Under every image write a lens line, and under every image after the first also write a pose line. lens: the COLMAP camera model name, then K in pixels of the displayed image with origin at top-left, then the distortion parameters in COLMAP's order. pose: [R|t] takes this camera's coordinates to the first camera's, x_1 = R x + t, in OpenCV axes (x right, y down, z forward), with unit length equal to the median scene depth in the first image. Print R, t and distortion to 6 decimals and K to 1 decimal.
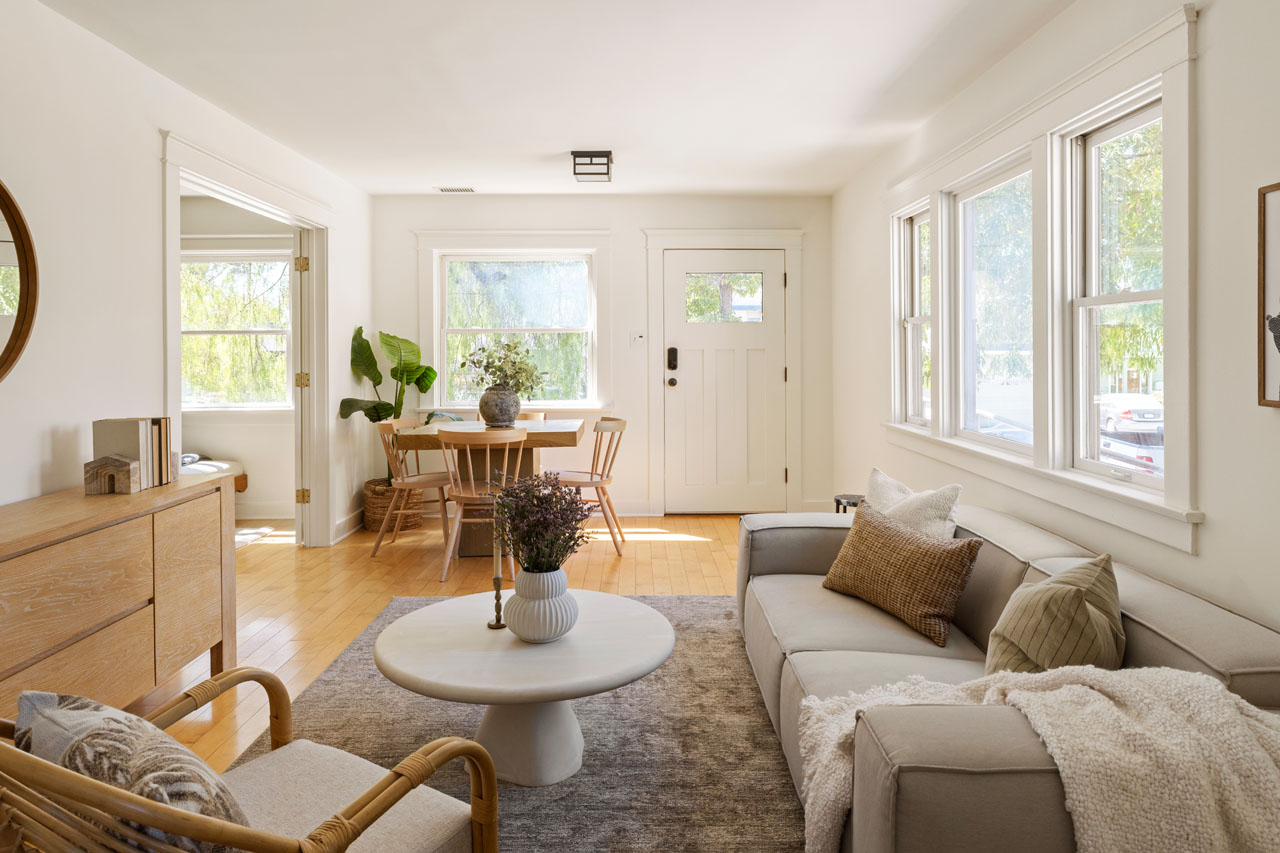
lens RADIAL K [[747.8, 0, 634.2], [0, 747.8, 352.6], [0, 0, 1]] dist [0.006867, 0.001004]
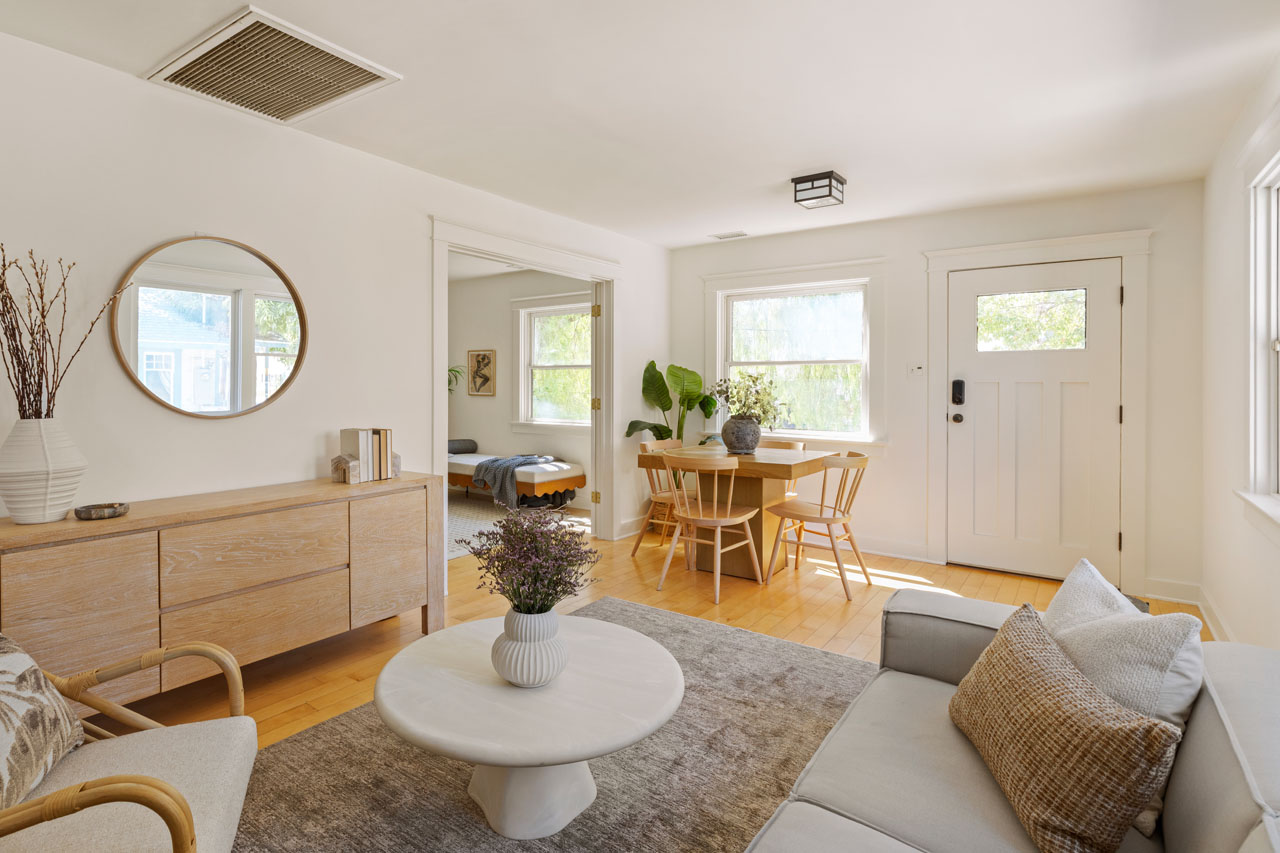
lens RADIAL K [[619.1, 0, 619.2], [0, 619.1, 386.4], [0, 0, 1]] dist [0.002844, 0.000793]
pose [[0.810603, 0.012197, -0.585469, 0.210676], [-0.009031, 0.999925, 0.008326, -0.001683], [0.585527, -0.001462, 0.810652, 0.208019]]
